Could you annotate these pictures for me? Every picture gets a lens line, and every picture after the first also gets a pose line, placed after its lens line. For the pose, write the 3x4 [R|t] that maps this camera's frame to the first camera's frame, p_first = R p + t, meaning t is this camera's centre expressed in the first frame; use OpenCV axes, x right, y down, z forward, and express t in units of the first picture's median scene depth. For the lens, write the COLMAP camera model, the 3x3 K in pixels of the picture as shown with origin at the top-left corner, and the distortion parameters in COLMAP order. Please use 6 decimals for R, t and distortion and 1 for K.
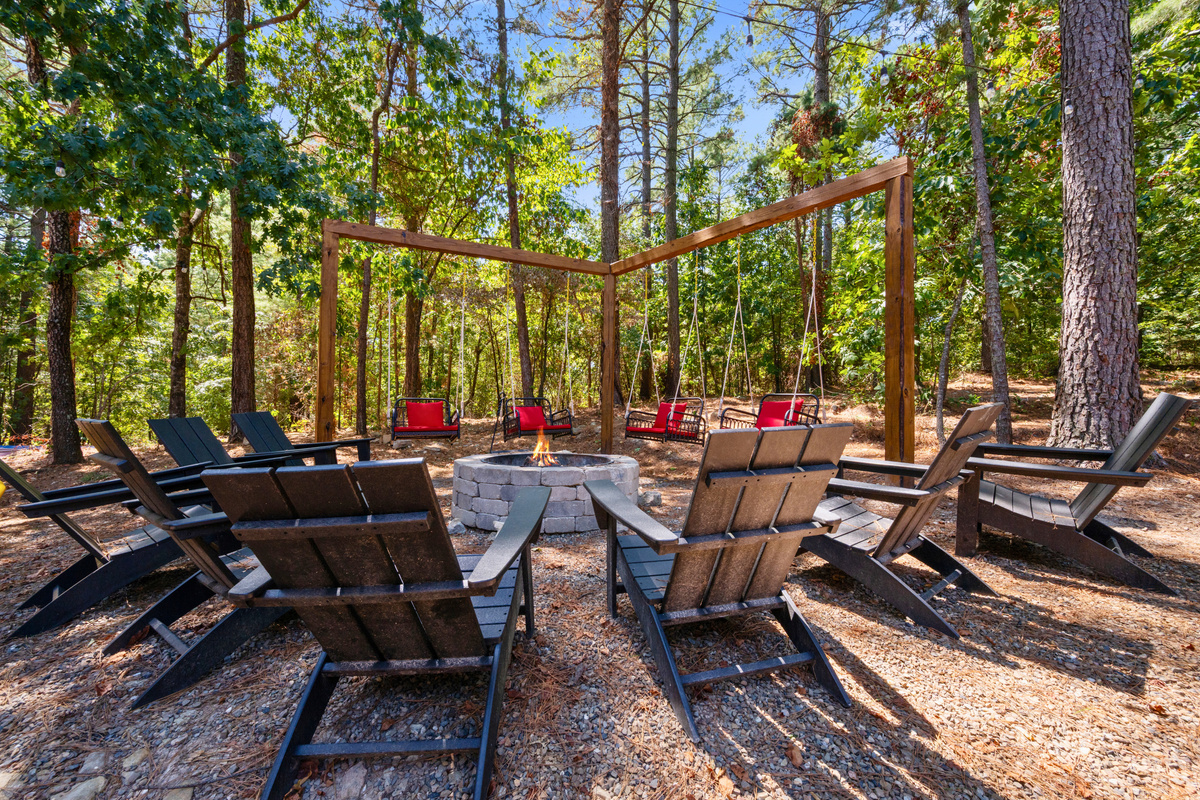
lens RADIAL K [[1065.5, 0, 600.0], [0, 1065.5, 400.0], [0, 0, 1]] dist [-0.000268, -0.001075]
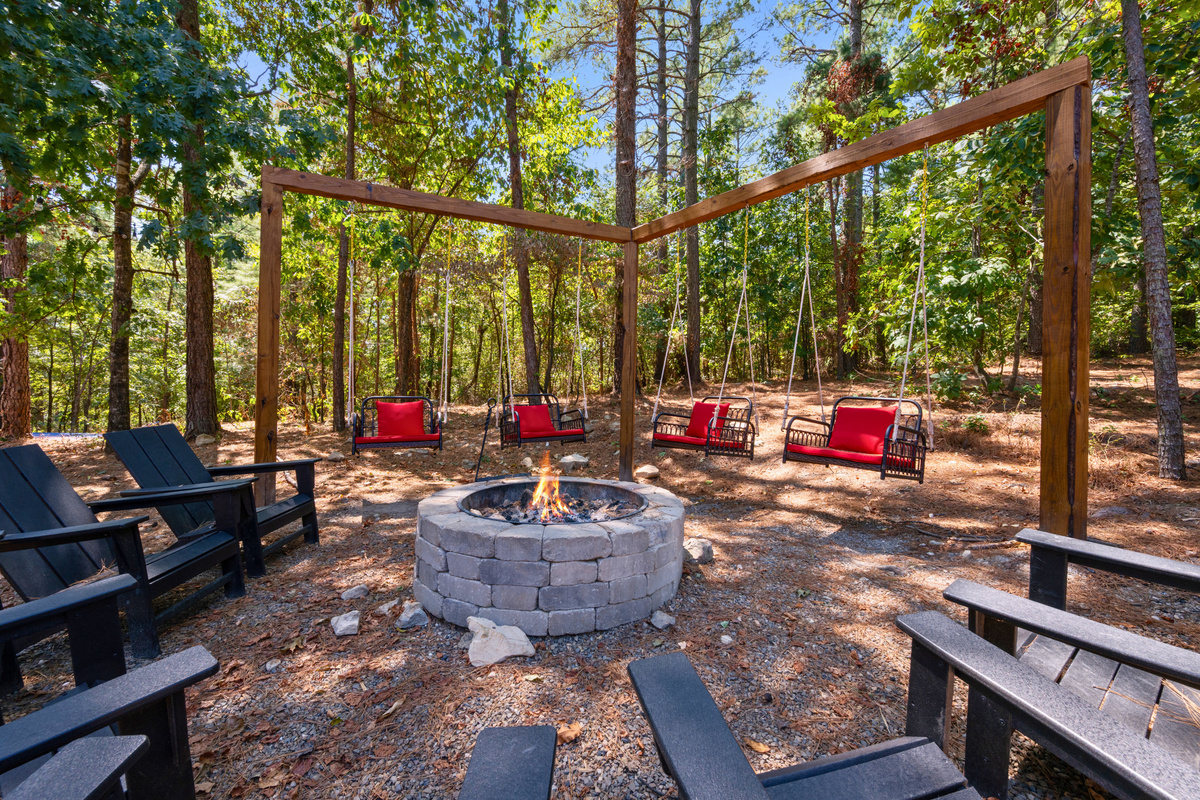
lens RADIAL K [[881.1, 0, 600.0], [0, 881.1, 400.0], [0, 0, 1]] dist [0.002355, 0.001256]
pose [[0.999999, 0.000968, -0.000702, -0.010565], [-0.000937, 0.999070, 0.043113, -0.019933], [0.000744, -0.043112, 0.999070, 0.246661]]
